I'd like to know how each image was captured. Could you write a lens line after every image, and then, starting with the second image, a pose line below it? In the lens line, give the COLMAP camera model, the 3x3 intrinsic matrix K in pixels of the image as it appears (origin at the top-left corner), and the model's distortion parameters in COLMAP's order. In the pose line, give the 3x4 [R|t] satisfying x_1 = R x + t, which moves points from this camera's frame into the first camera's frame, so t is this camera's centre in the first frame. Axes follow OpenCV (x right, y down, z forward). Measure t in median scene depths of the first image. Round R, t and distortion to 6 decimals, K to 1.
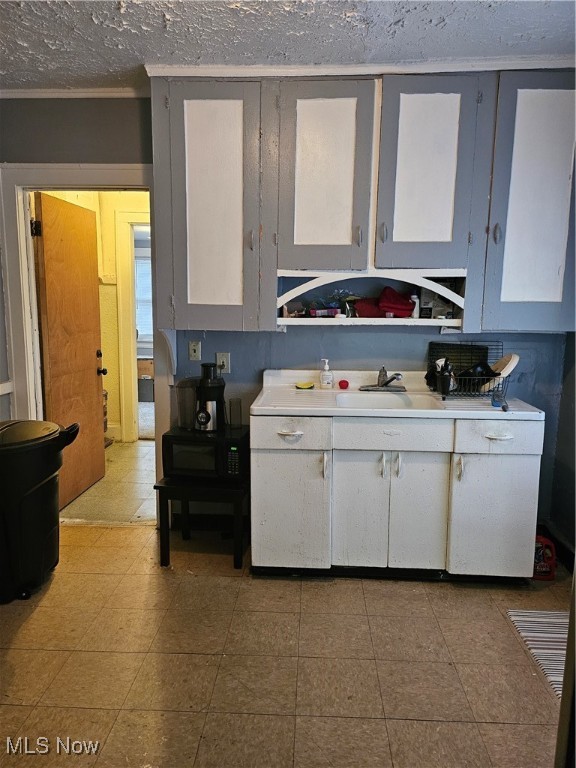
lens RADIAL K [[534.1, 0, 288.0], [0, 534.1, 384.0], [0, 0, 1]] dist [0.003107, -0.001659]
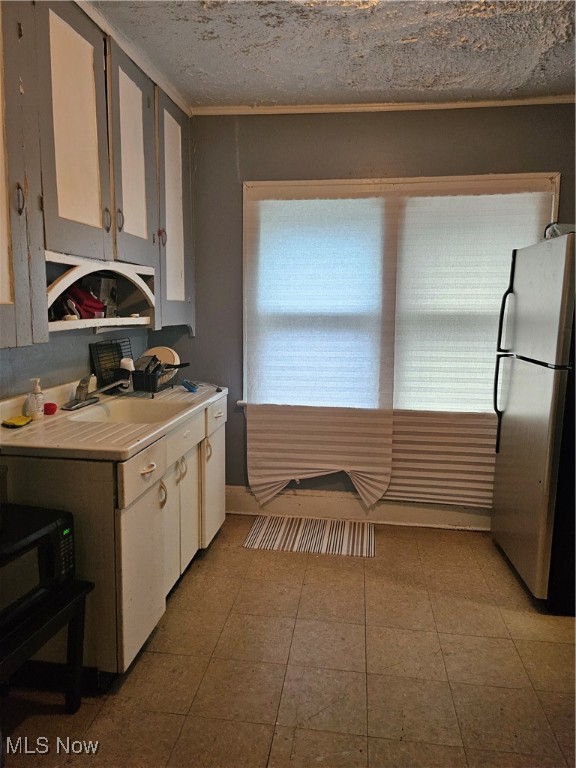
lens RADIAL K [[521.8, 0, 288.0], [0, 521.8, 384.0], [0, 0, 1]] dist [0.002997, -0.001161]
pose [[0.095312, -0.158494, 0.982749, -0.660728], [0.147362, 0.978612, 0.143535, -0.100214], [-0.984480, 0.131139, 0.116630, 0.648419]]
